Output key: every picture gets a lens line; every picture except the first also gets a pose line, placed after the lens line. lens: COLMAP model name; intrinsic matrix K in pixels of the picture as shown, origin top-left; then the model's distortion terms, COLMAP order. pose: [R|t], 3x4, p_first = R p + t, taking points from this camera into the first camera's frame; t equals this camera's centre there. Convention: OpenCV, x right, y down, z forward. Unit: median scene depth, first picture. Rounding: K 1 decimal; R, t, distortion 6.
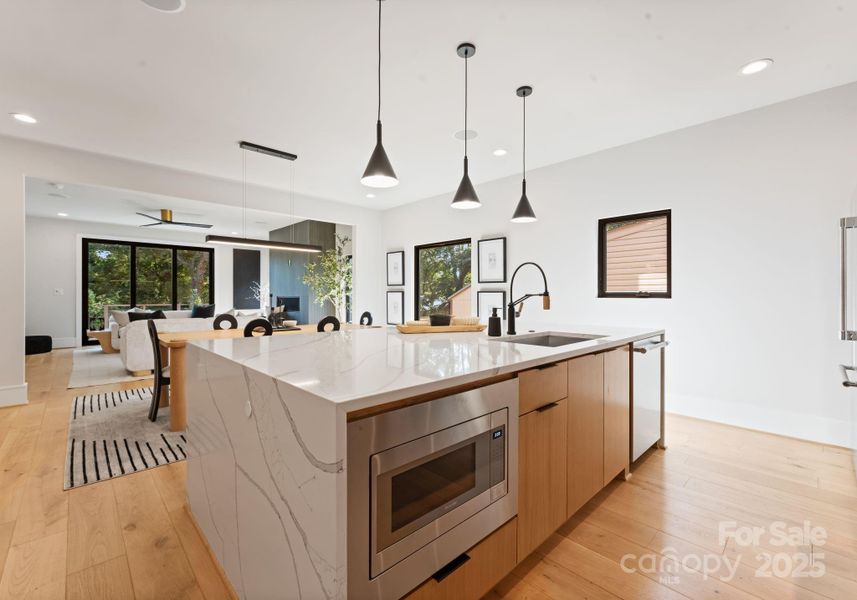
lens RADIAL K [[367.7, 0, 422.9], [0, 367.7, 293.7], [0, 0, 1]] dist [-0.007432, -0.000616]
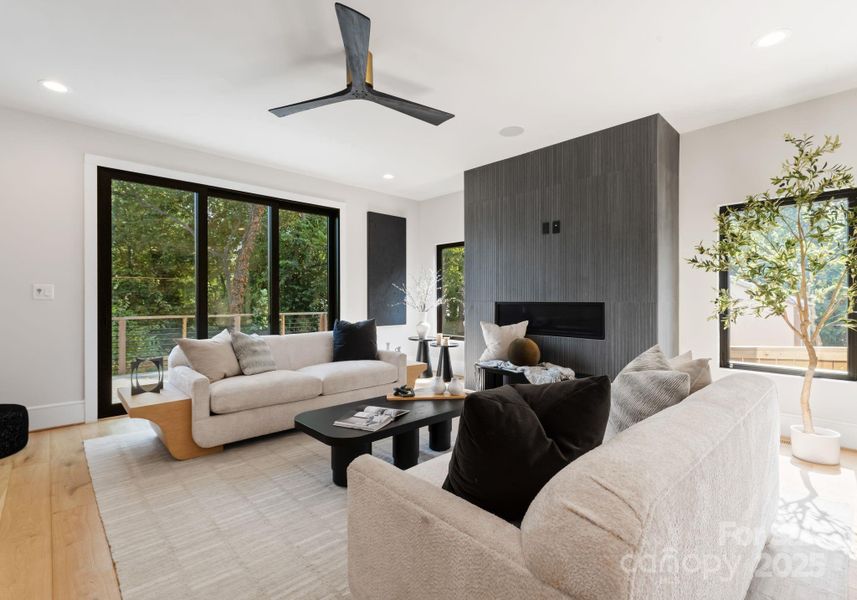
lens RADIAL K [[412.3, 0, 449.6], [0, 412.3, 298.4], [0, 0, 1]] dist [-0.007911, -0.001668]
pose [[0.999973, -0.000979, 0.007320, -0.635595], [0.000972, 0.999999, 0.000984, 0.002790], [-0.007321, -0.000977, 0.999973, 0.625968]]
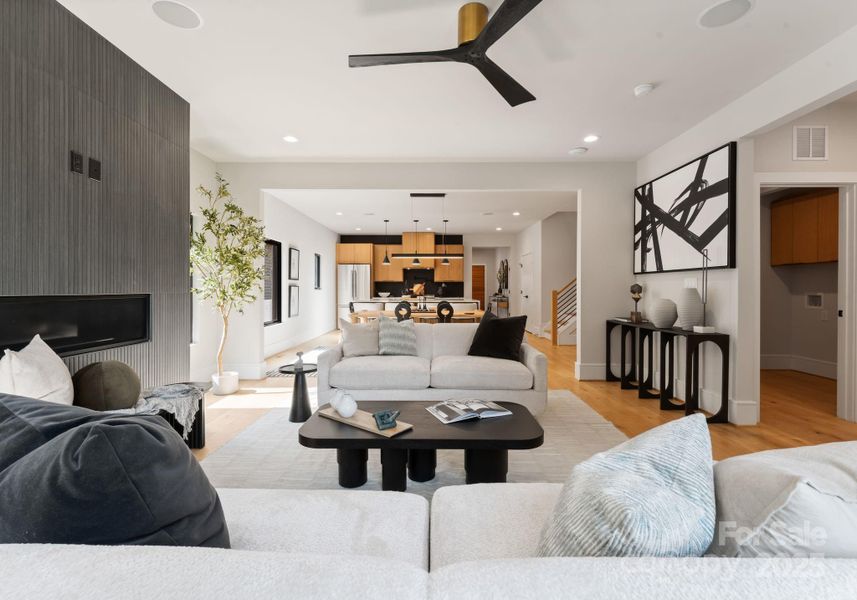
lens RADIAL K [[412.3, 0, 429.4], [0, 412.3, 292.3], [0, 0, 1]] dist [-0.007911, -0.001668]
pose [[-0.729091, -0.010879, 0.684330, -0.948943], [-0.007177, 0.999940, 0.008250, 0.001375], [-0.684379, 0.001104, -0.729126, 1.328642]]
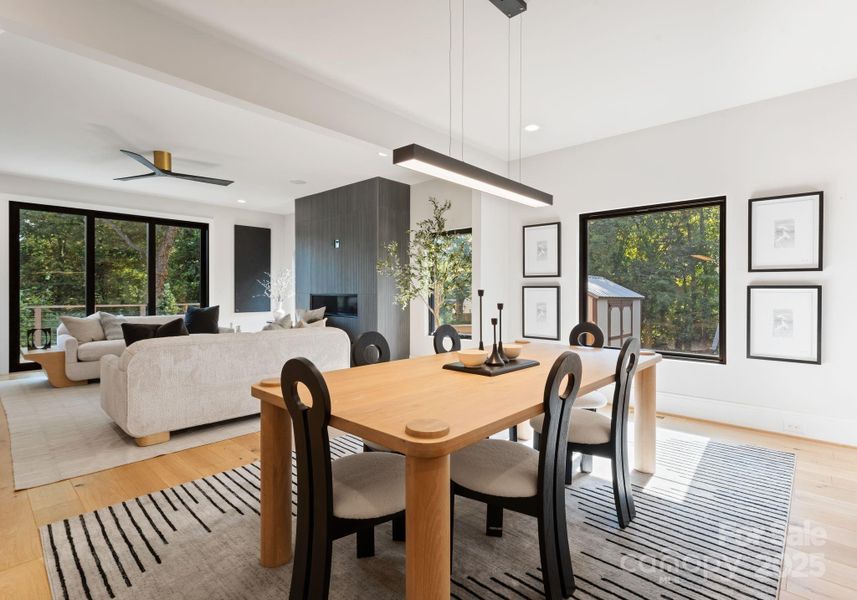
lens RADIAL K [[412.3, 0, 435.3], [0, 412.3, 292.9], [0, 0, 1]] dist [-0.007911, -0.001668]
pose [[0.996933, 0.000837, 0.078259, -0.307465], [-0.001225, 0.999987, 0.004909, 0.002069], [-0.078254, -0.004990, 0.996921, 0.288652]]
